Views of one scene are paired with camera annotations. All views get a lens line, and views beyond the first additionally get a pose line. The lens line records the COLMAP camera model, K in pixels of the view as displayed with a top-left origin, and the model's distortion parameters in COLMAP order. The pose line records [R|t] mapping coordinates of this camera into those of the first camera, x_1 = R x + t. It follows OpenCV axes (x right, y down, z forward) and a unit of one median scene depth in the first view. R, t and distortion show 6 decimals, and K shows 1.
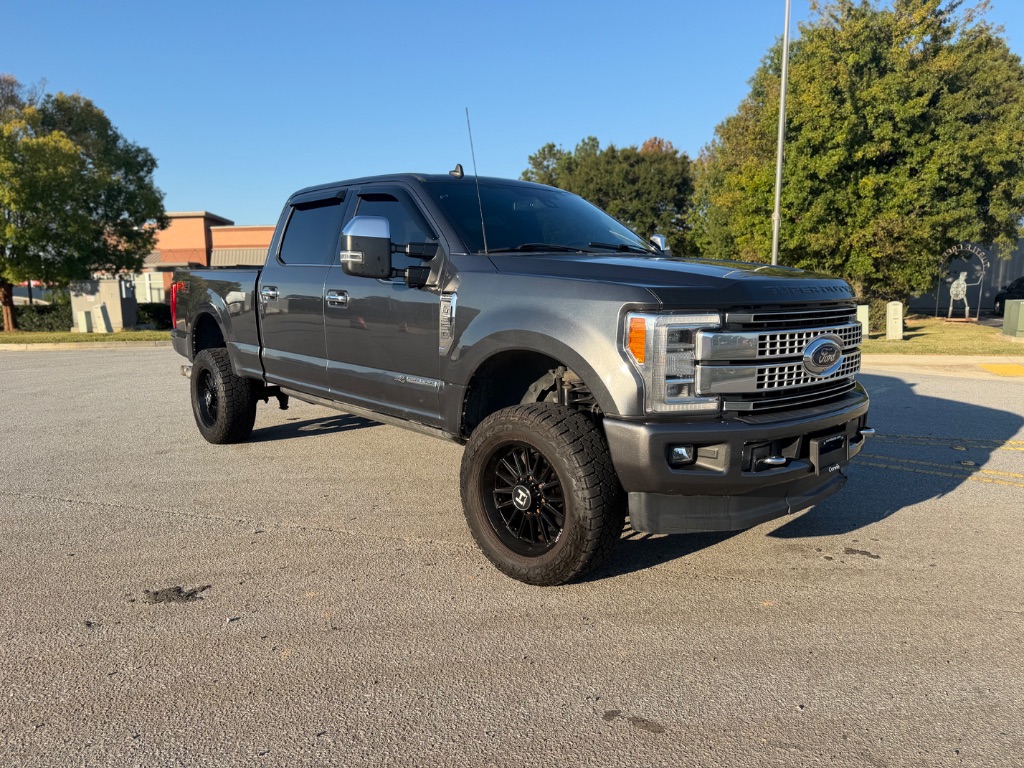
lens RADIAL K [[744.7, 0, 512.0], [0, 744.7, 384.0], [0, 0, 1]] dist [0.083533, -0.101236]
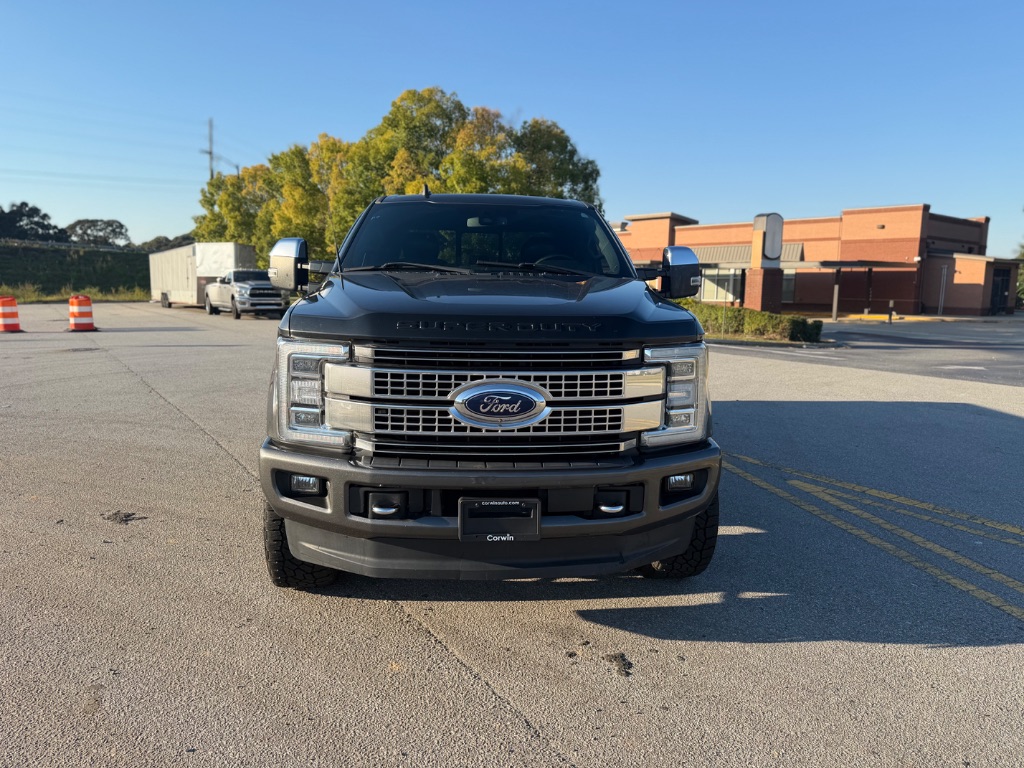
lens RADIAL K [[744.7, 0, 512.0], [0, 744.7, 384.0], [0, 0, 1]] dist [0.083533, -0.101236]
pose [[0.778663, 0.109390, -0.617833, 0.163150], [-0.105028, 0.993516, 0.043539, -0.017160], [0.618589, 0.030988, 0.785103, 0.060965]]
